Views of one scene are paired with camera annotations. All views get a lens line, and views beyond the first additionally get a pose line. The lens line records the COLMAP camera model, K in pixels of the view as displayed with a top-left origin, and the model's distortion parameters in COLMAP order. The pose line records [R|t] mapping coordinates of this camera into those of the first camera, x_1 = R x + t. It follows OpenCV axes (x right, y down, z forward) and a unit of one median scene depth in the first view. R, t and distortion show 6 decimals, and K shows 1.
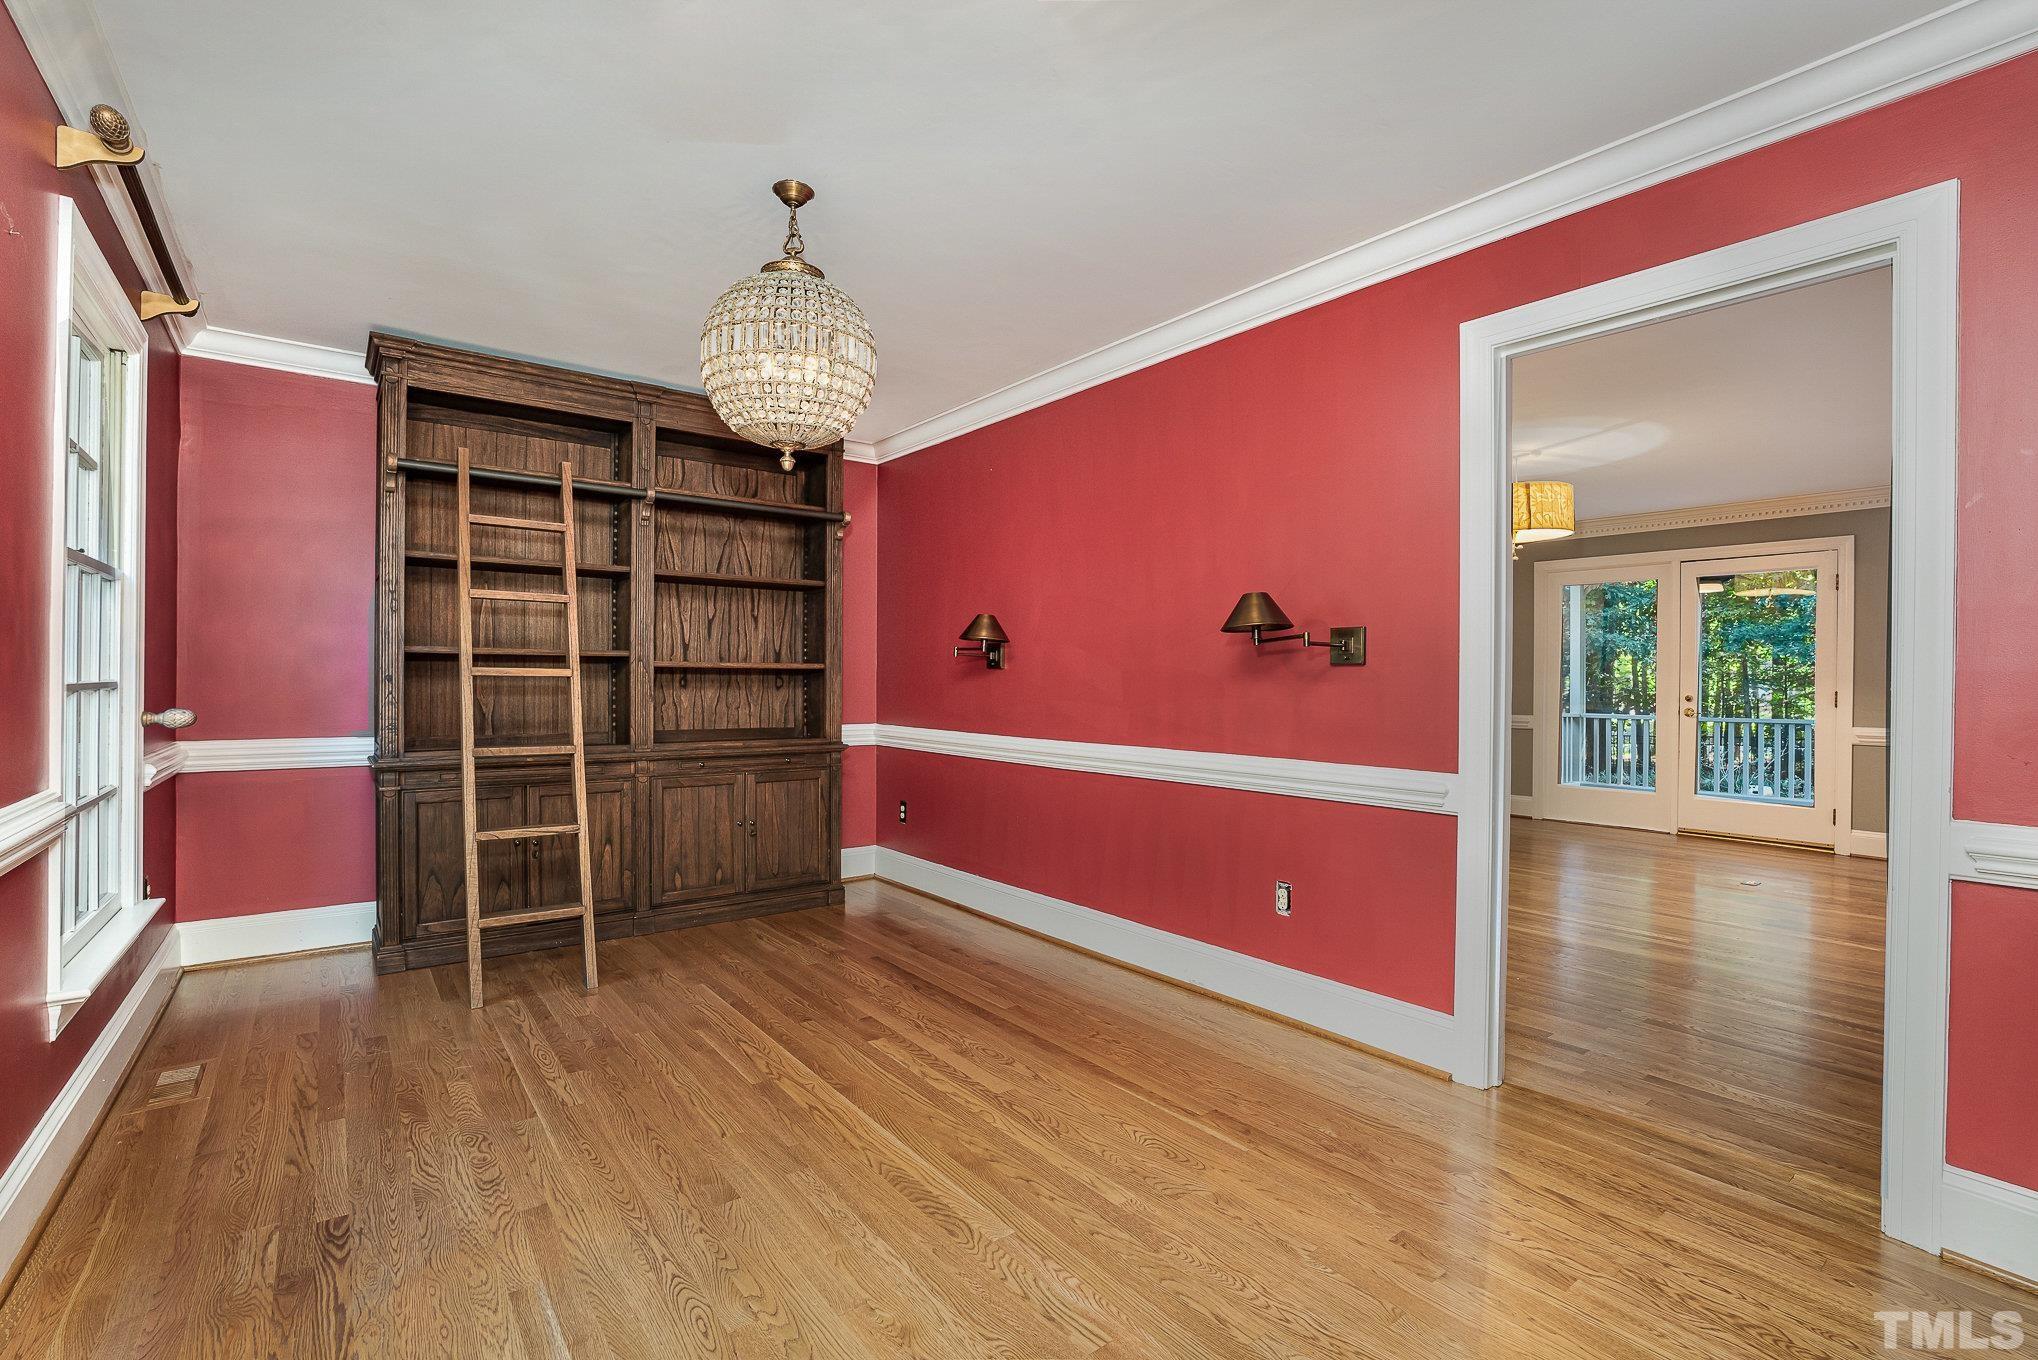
lens RADIAL K [[911.4, 0, 1016.2], [0, 911.4, 688.5], [0, 0, 1]] dist [-0.049088, 0.017695]
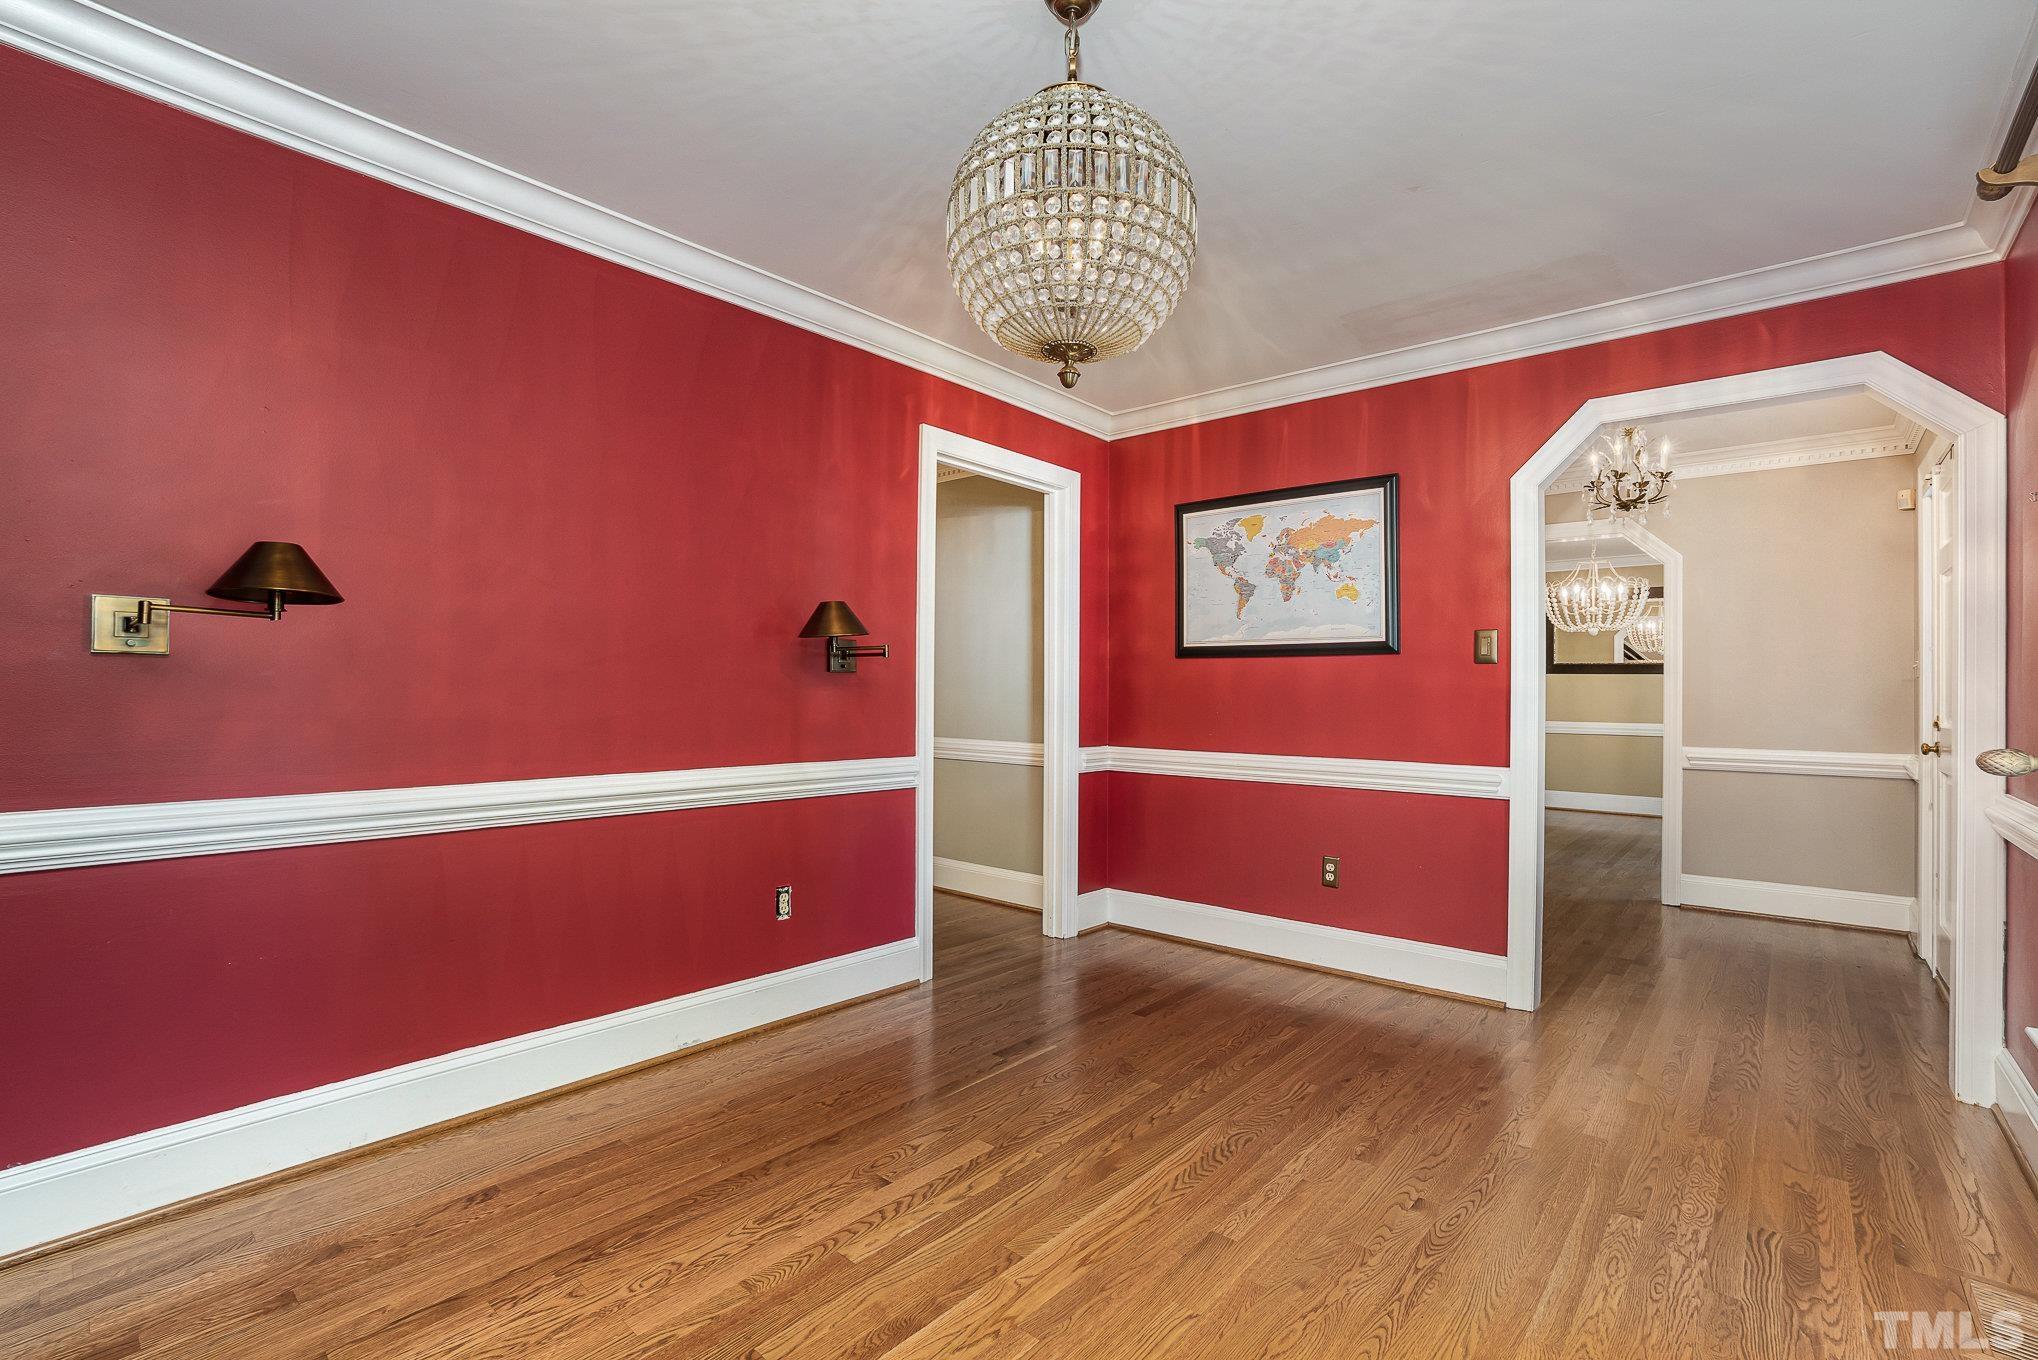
lens RADIAL K [[911.4, 0, 1016.2], [0, 911.4, 688.5], [0, 0, 1]] dist [-0.049088, 0.017695]
pose [[-0.192029, -0.008171, 0.981355, -0.892185], [-0.006894, 0.999952, 0.006977, -0.017989], [-0.981365, -0.005426, -0.192076, 1.134624]]
